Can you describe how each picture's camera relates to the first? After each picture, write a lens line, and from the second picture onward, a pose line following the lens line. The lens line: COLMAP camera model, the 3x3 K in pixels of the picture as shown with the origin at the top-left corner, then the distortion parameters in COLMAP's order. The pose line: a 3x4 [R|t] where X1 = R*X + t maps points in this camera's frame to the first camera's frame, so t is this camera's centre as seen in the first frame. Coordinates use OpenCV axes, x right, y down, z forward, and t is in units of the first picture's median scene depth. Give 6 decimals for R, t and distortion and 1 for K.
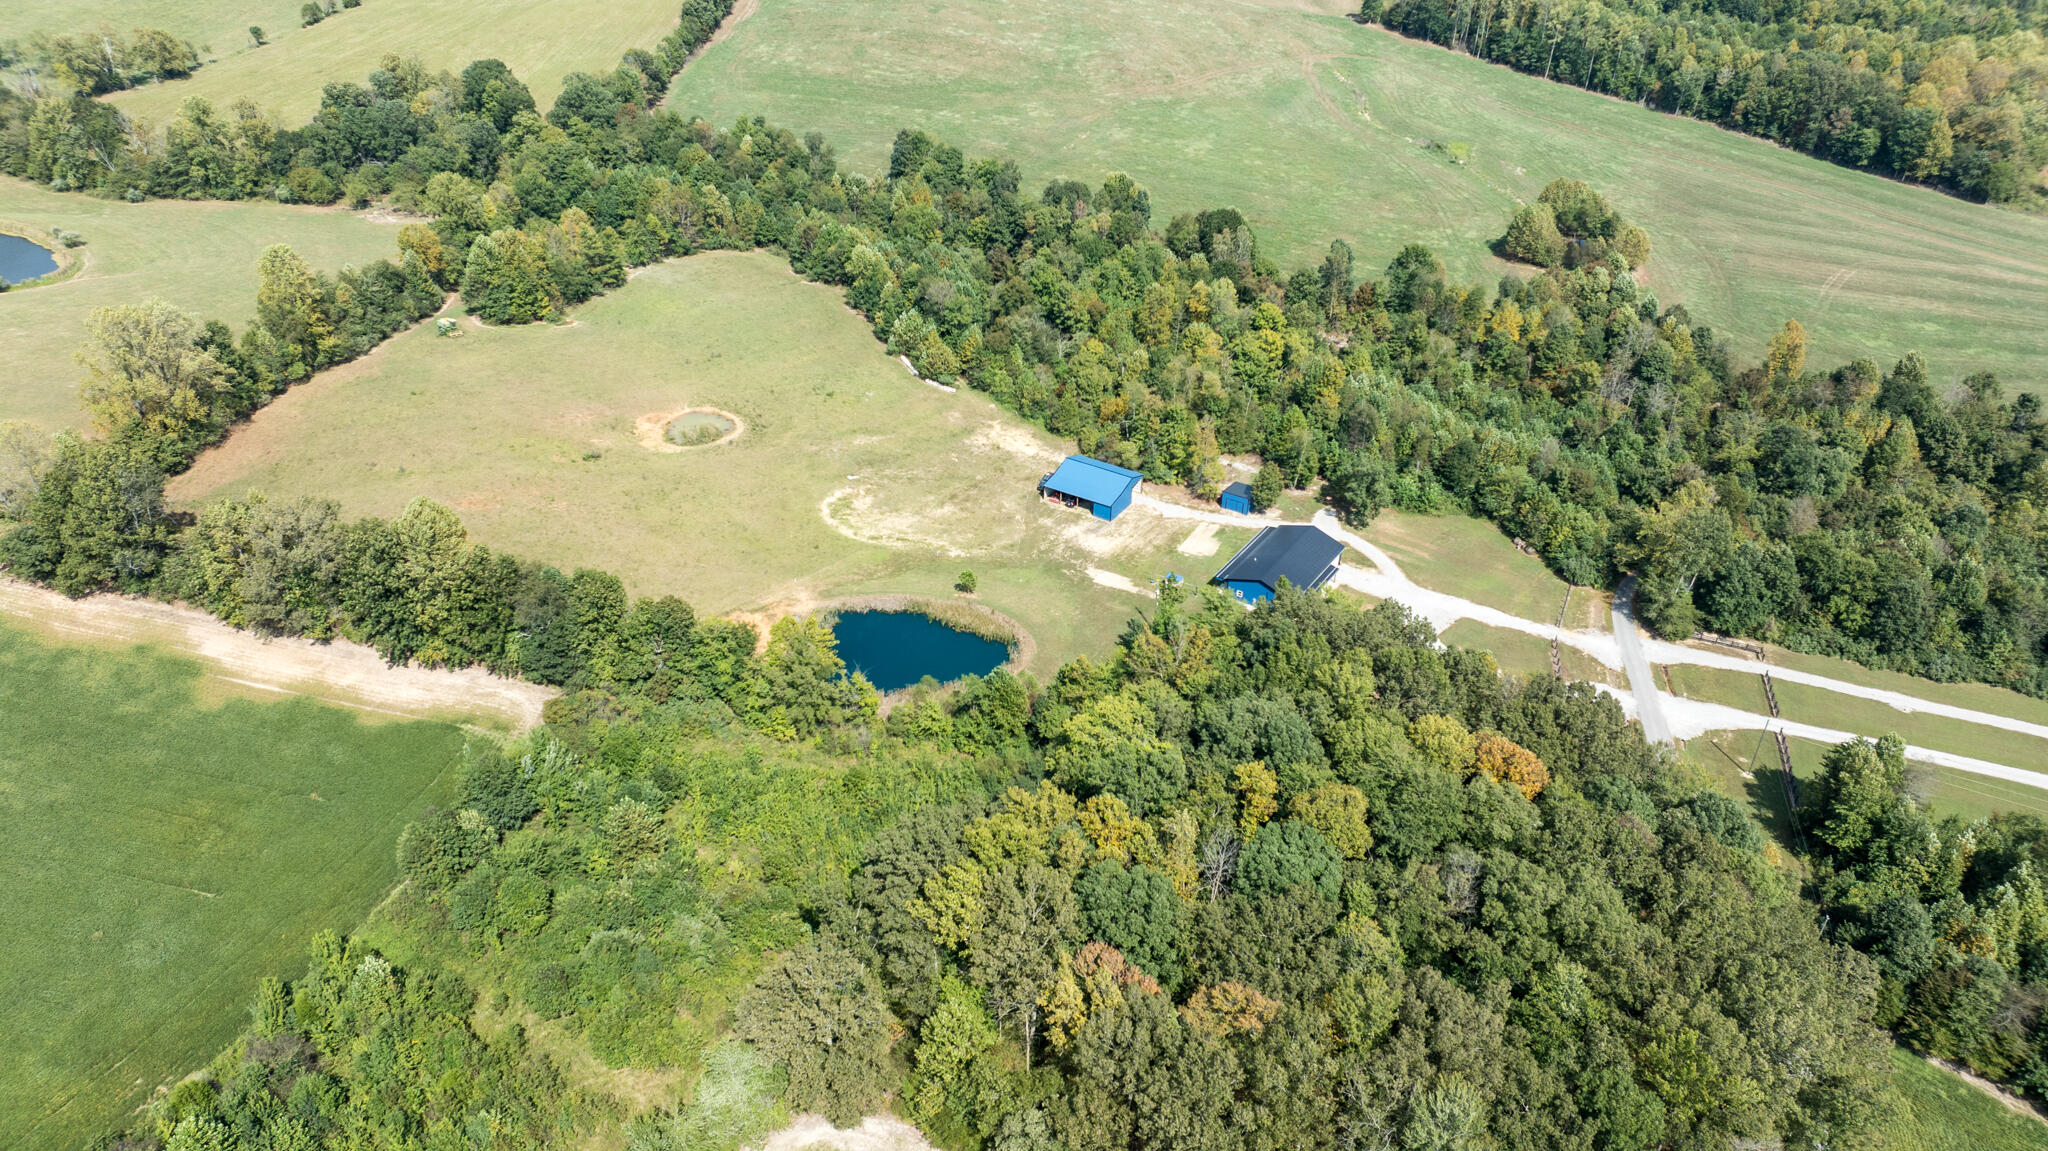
lens RADIAL K [[1441.4, 0, 1022.8], [0, 1441.4, 580.4], [0, 0, 1]] dist [-0.039523, 0.039494]
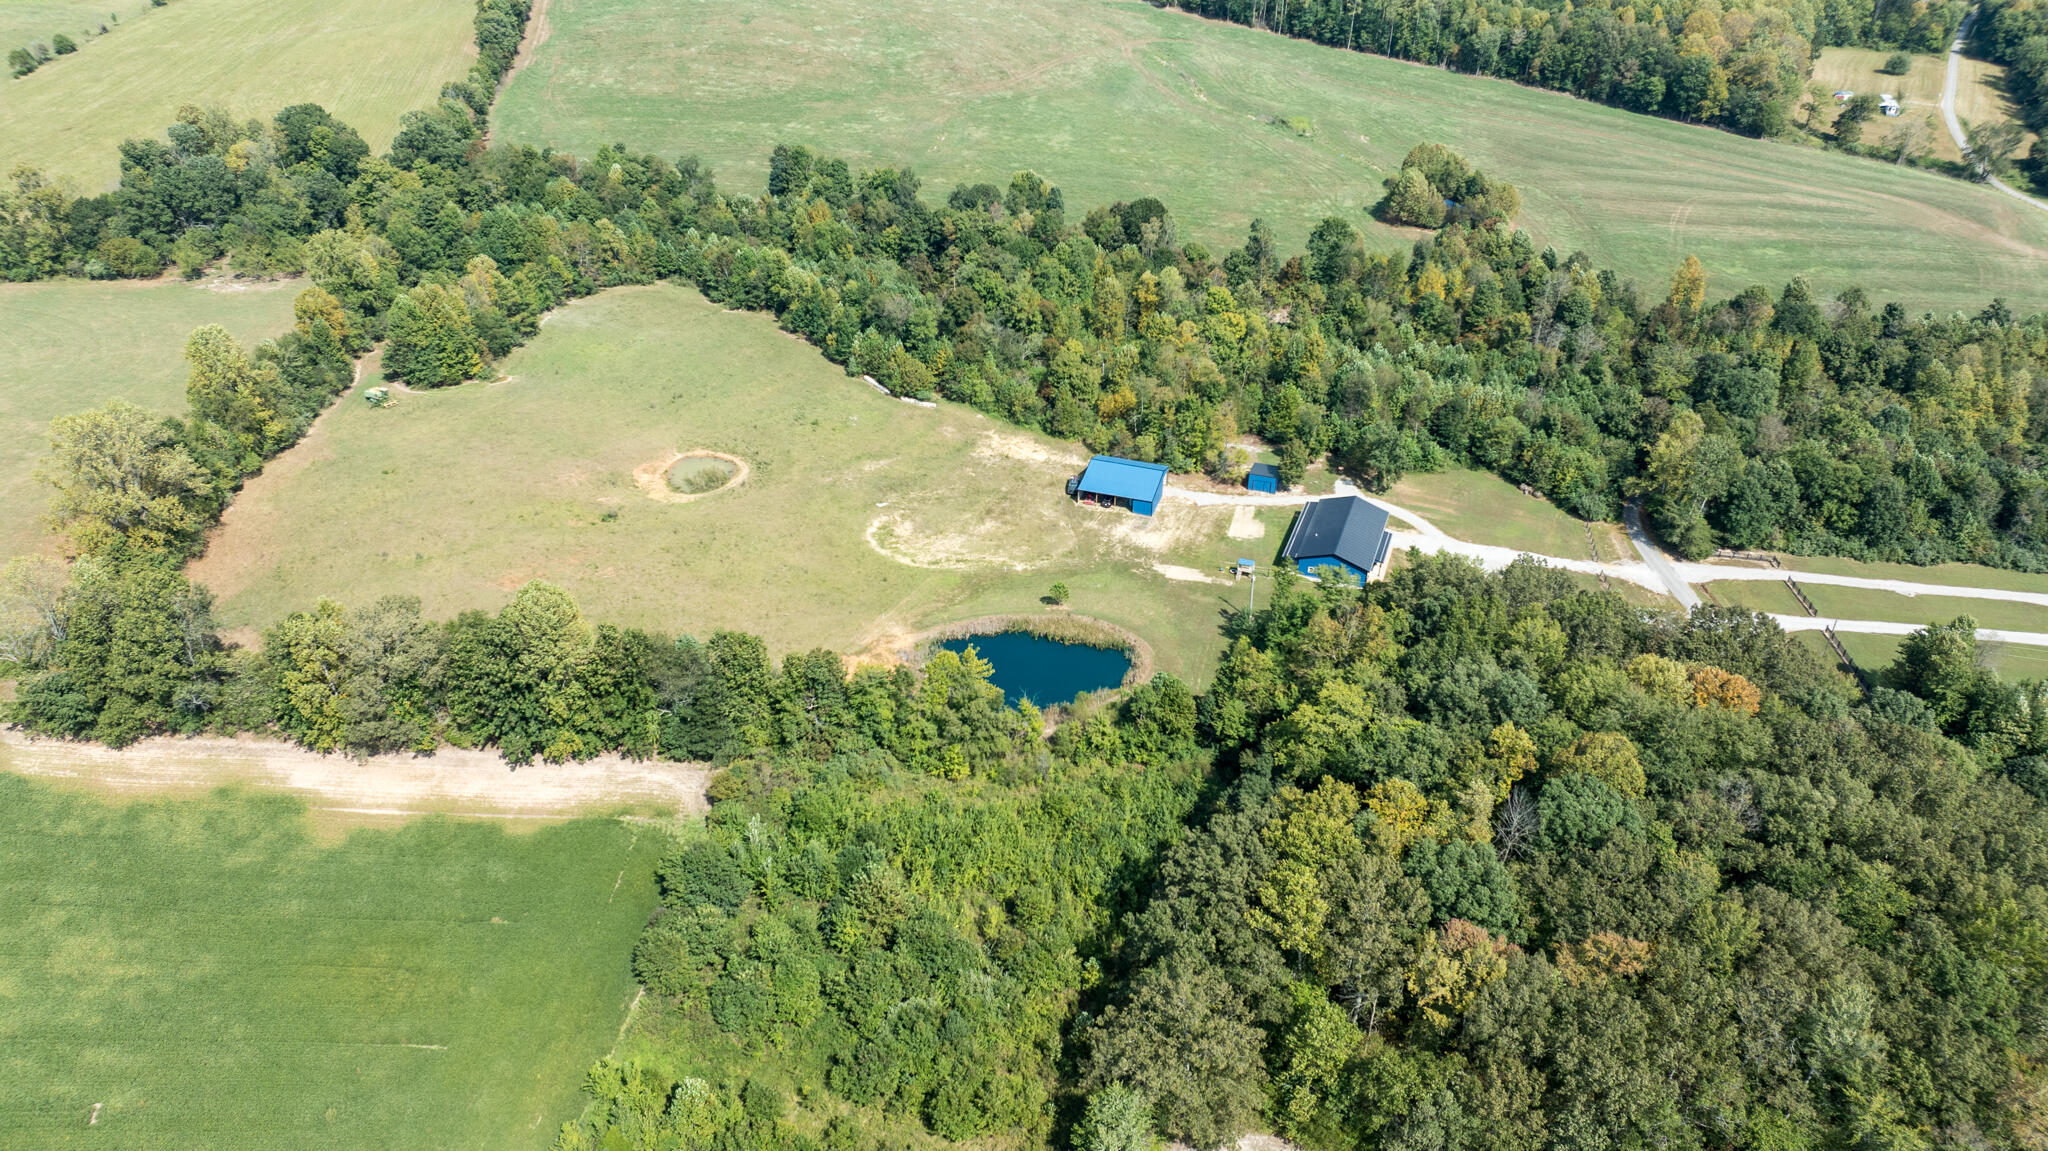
lens RADIAL K [[1441.4, 0, 1018.3], [0, 1441.4, 581.6], [0, 0, 1]] dist [-0.039523, 0.039494]
pose [[0.973789, -0.132317, 0.185007, -0.201291], [0.131484, 0.991176, 0.016821, -0.022501], [-0.185600, 0.007945, 0.982593, 0.024347]]
